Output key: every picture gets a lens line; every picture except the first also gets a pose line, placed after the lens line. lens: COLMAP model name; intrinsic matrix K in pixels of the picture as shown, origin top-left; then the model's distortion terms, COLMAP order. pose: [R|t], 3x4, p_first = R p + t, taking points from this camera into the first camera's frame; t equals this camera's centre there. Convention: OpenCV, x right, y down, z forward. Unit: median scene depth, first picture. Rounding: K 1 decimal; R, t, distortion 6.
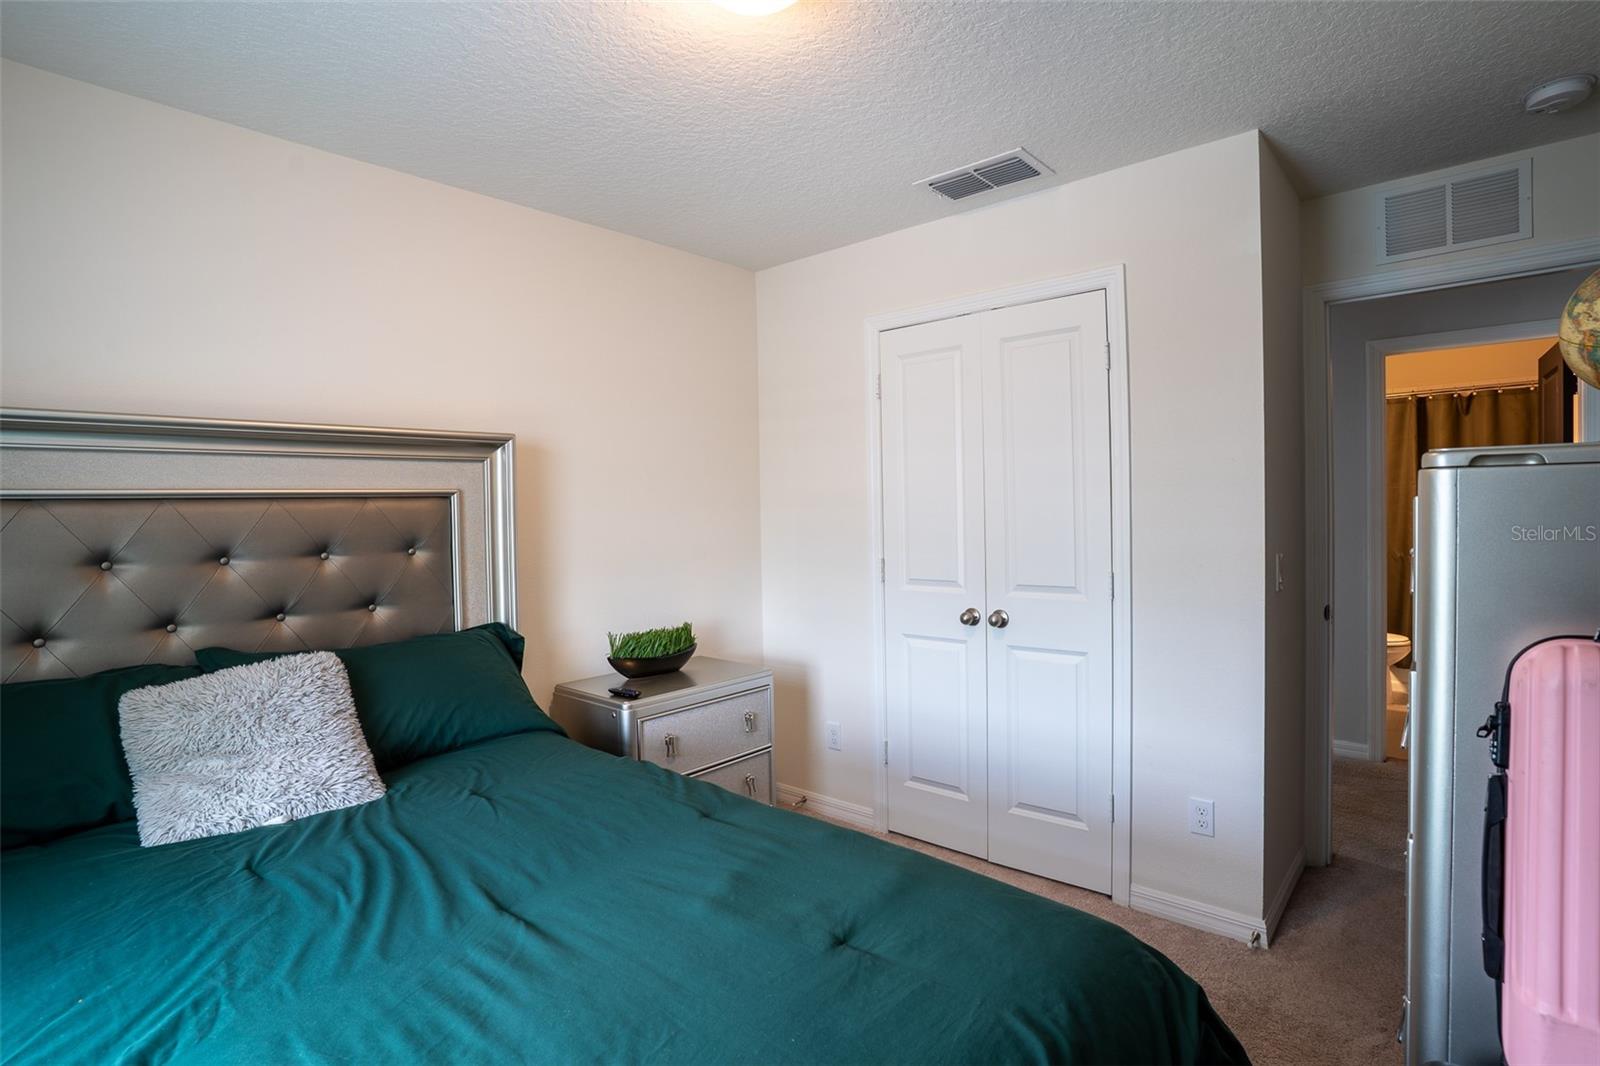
lens RADIAL K [[789.4, 0, 801.0], [0, 789.4, 524.5], [0, 0, 1]] dist [-0.080791, 0.034997]
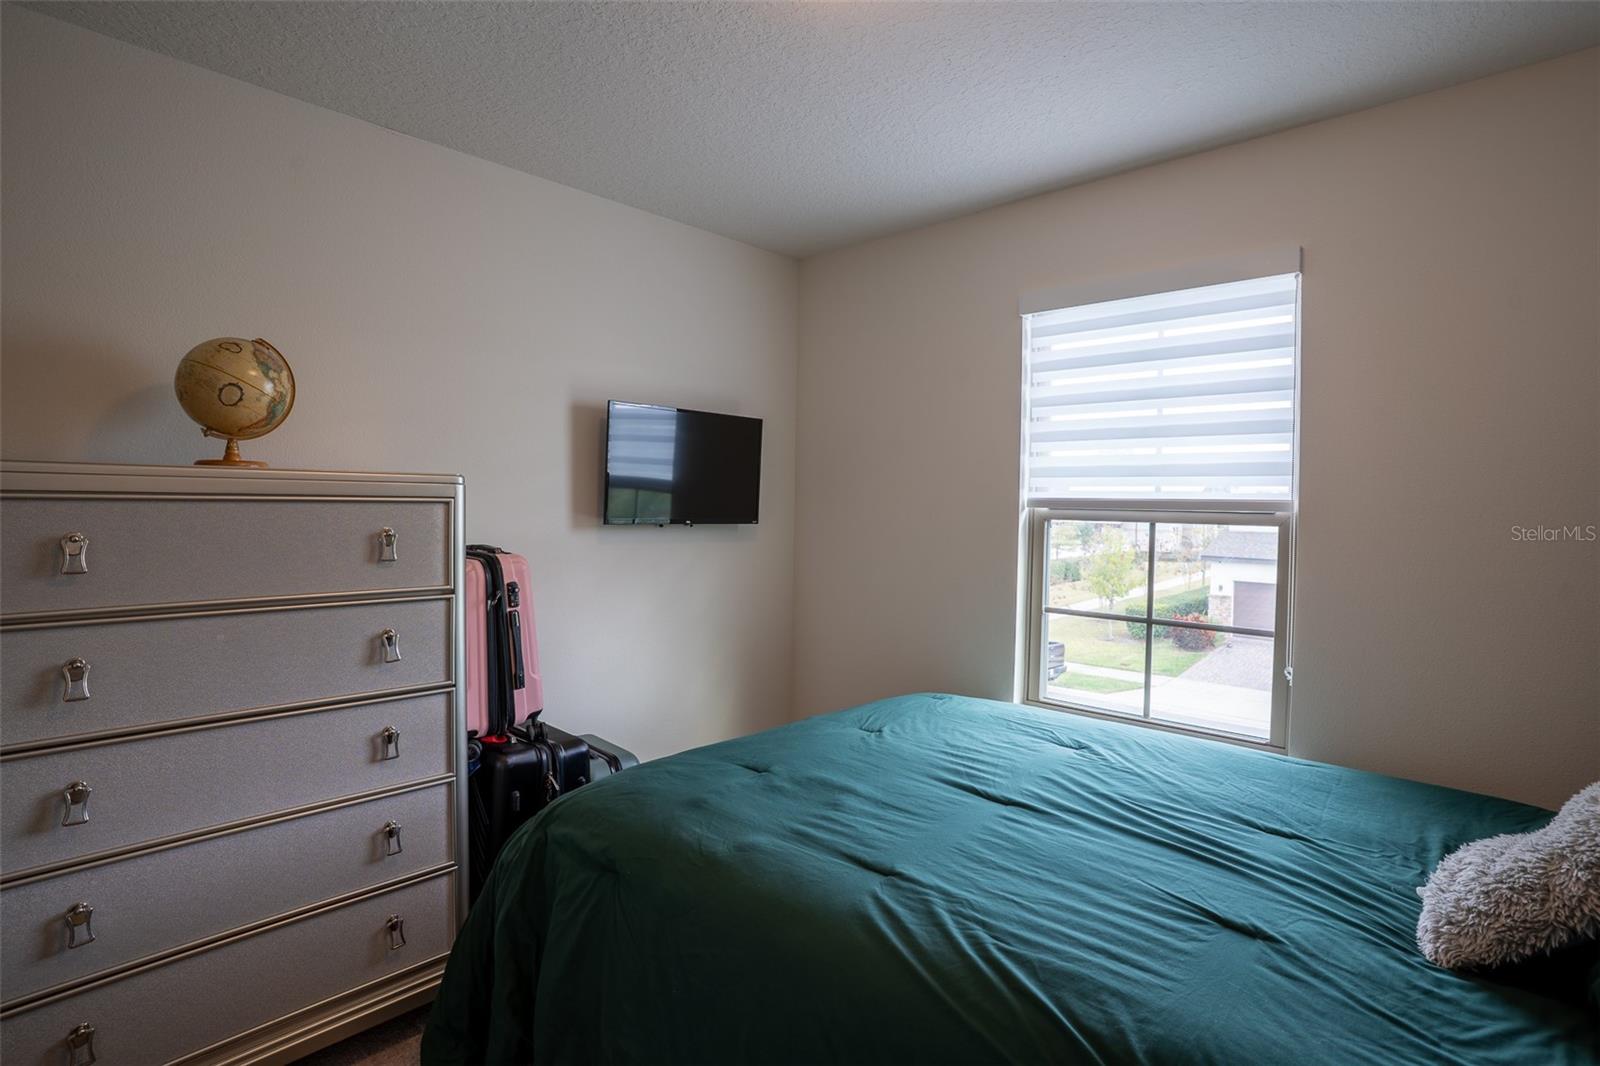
lens RADIAL K [[789.4, 0, 801.0], [0, 789.4, 524.5], [0, 0, 1]] dist [-0.080791, 0.034997]
pose [[-0.999515, 0.009979, 0.029495, -0.038146], [0.011441, 0.998692, 0.049828, -0.037880], [-0.028960, 0.050141, -0.998322, 1.390981]]
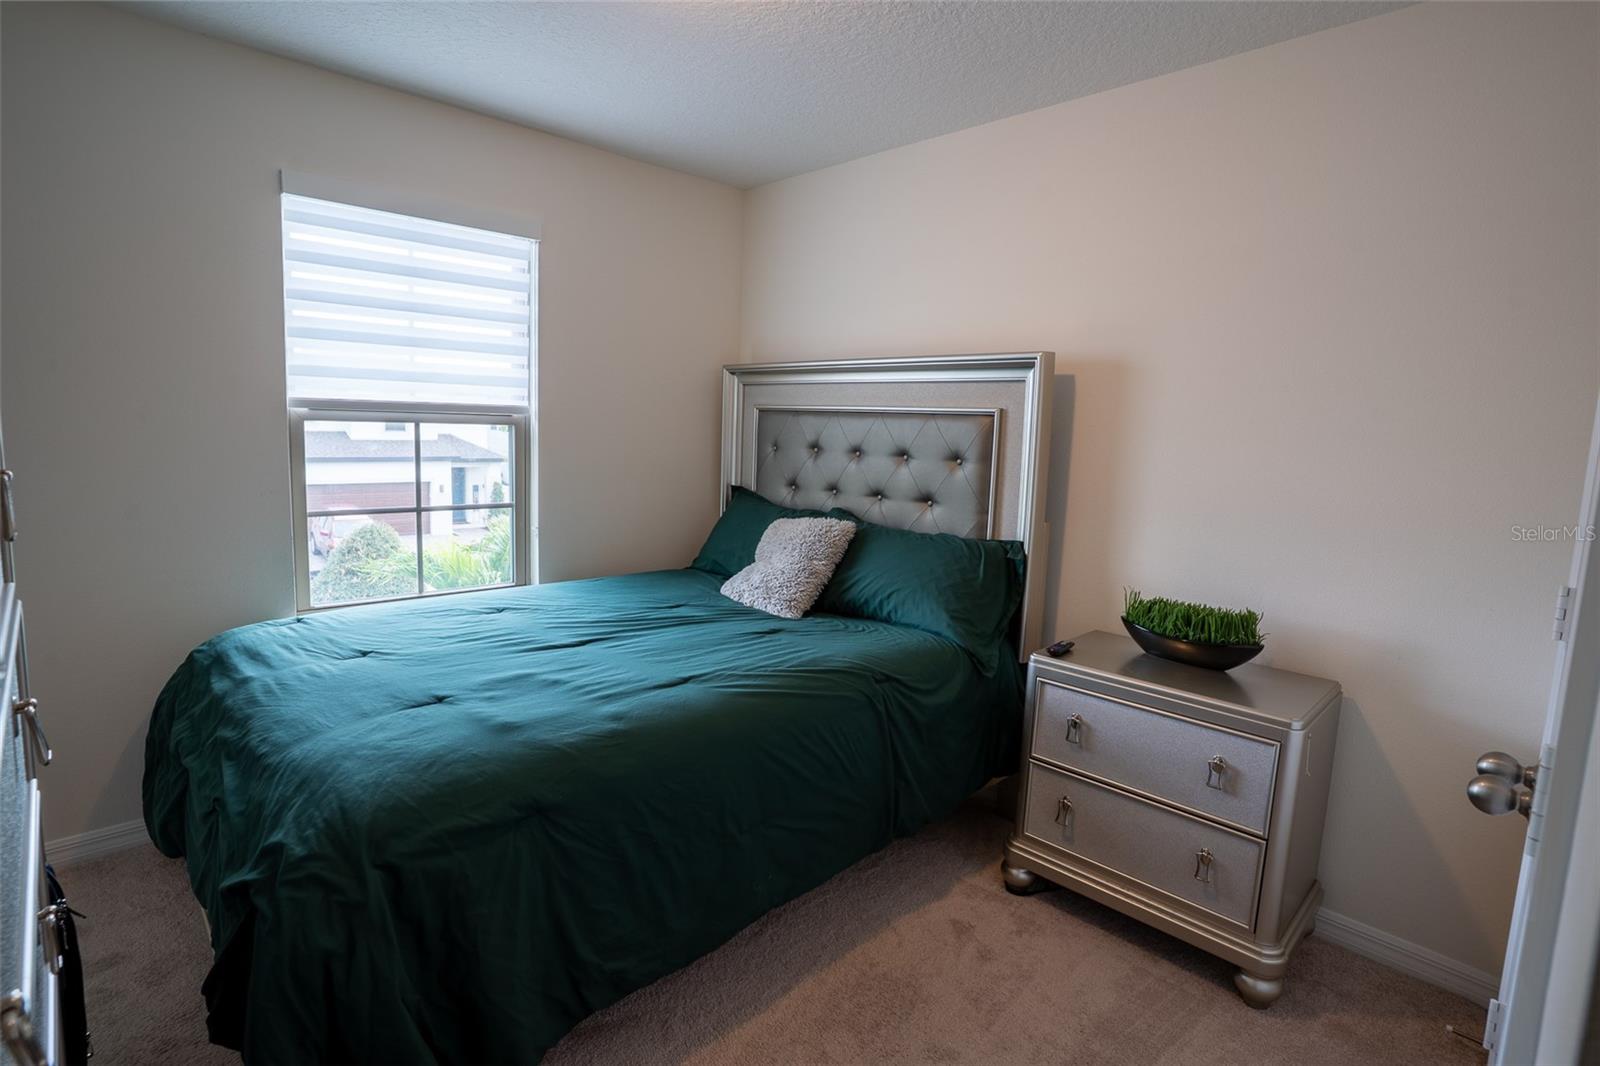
lens RADIAL K [[789.4, 0, 801.0], [0, 789.4, 524.5], [0, 0, 1]] dist [-0.080791, 0.034997]
pose [[-0.064429, 0.142933, -0.987633, 0.779658], [-0.058490, 0.987447, 0.146722, -0.037848], [0.996207, 0.067220, -0.055260, 0.933302]]
